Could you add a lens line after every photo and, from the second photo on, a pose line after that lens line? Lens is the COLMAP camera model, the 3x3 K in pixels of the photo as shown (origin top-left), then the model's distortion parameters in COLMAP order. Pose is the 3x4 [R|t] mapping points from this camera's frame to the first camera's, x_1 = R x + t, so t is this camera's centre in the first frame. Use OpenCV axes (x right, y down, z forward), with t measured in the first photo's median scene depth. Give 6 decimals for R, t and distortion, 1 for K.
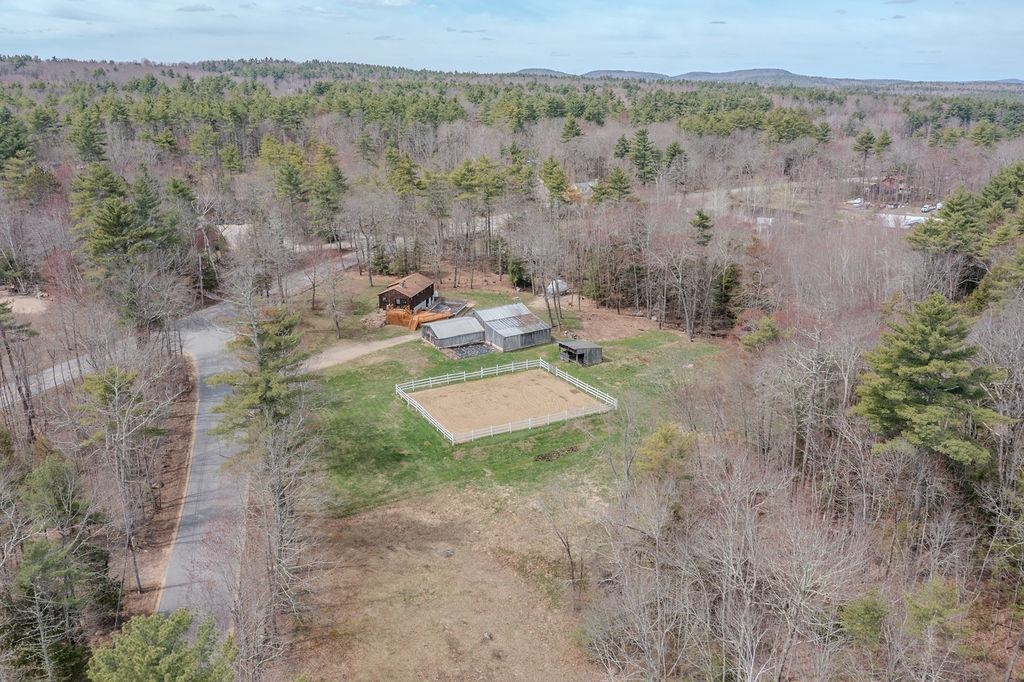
lens RADIAL K [[810.1, 0, 512.0], [0, 810.1, 341.0], [0, 0, 1]] dist [-0.015041, -0.001297]
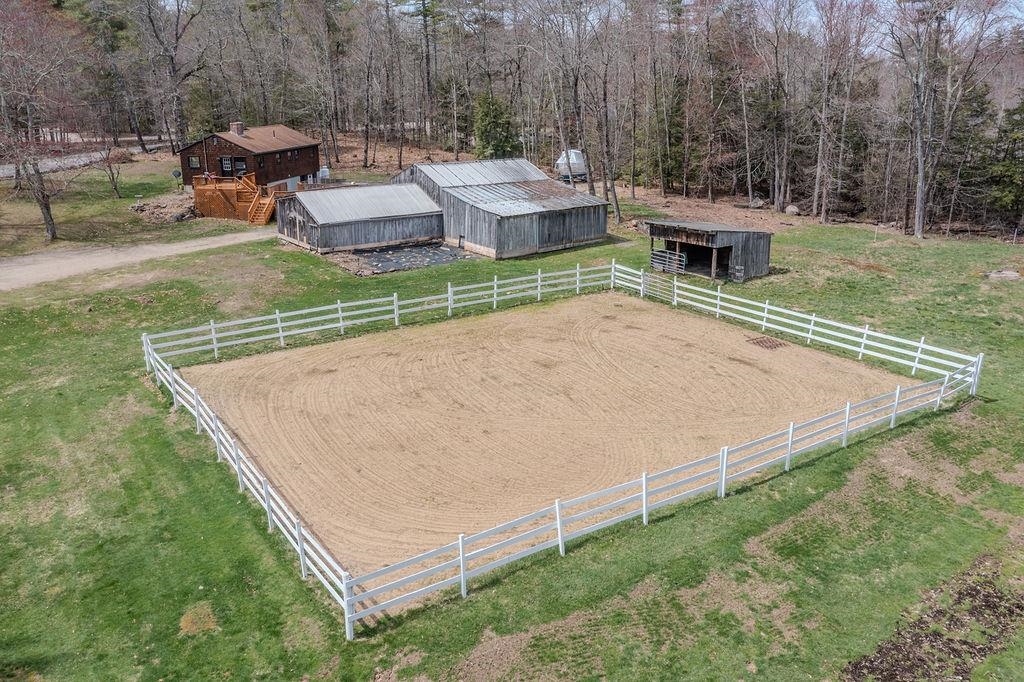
lens RADIAL K [[810.1, 0, 512.0], [0, 810.1, 341.0], [0, 0, 1]] dist [-0.015041, -0.001297]
pose [[0.994931, -0.031242, 0.095579, -0.040795], [0.031787, 0.999486, -0.004183, 0.053489], [-0.095399, 0.007200, 0.995413, 0.632156]]
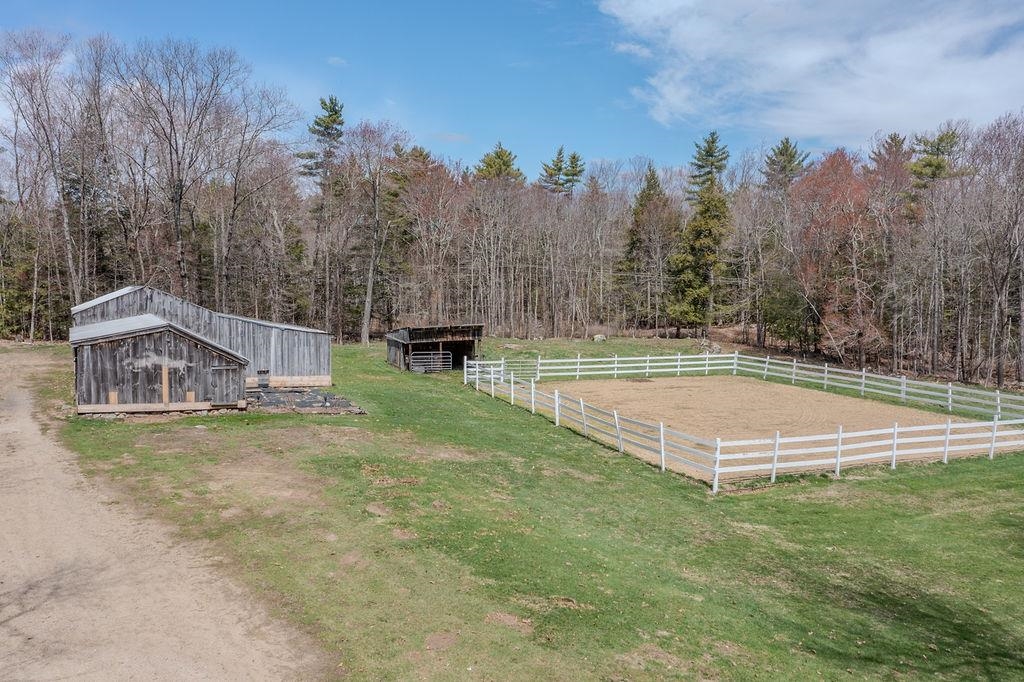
lens RADIAL K [[810.1, 0, 512.0], [0, 810.1, 341.0], [0, 0, 1]] dist [-0.015041, -0.001297]
pose [[0.117345, -0.082106, 0.989691, -0.313067], [0.293421, 0.954950, 0.044433, 0.003358], [-0.948754, 0.285182, 0.136150, 0.891976]]
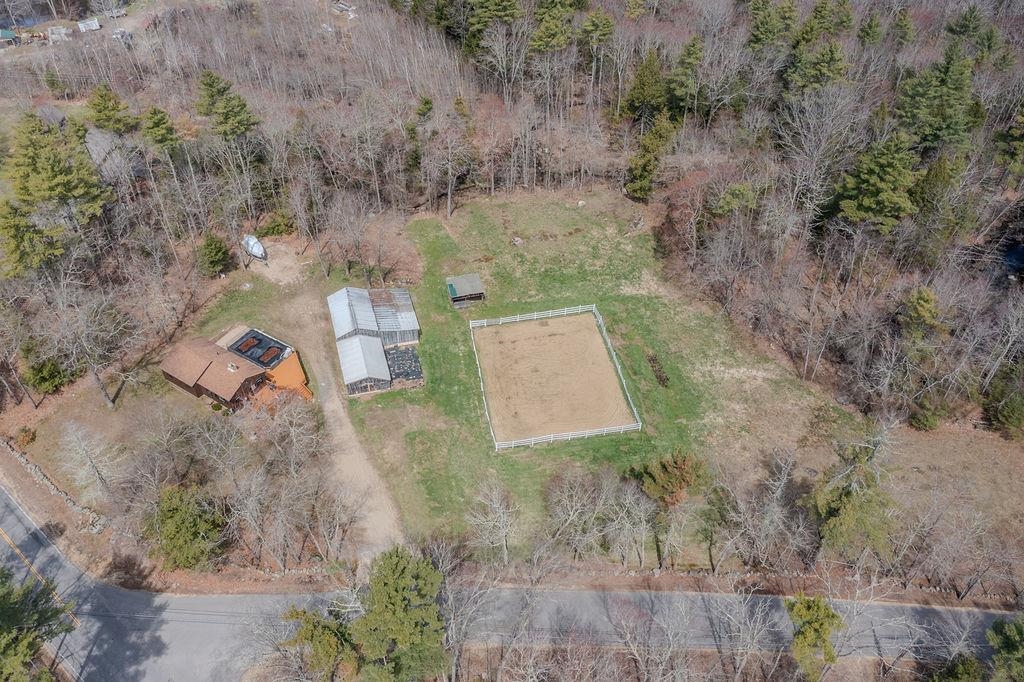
lens RADIAL K [[810.1, 0, 512.0], [0, 810.1, 341.0], [0, 0, 1]] dist [-0.015041, -0.001297]
pose [[0.322814, -0.654998, 0.683205, -0.599745], [0.299913, 0.755443, 0.582545, -0.488820], [-0.897688, 0.016849, 0.440310, 0.510387]]
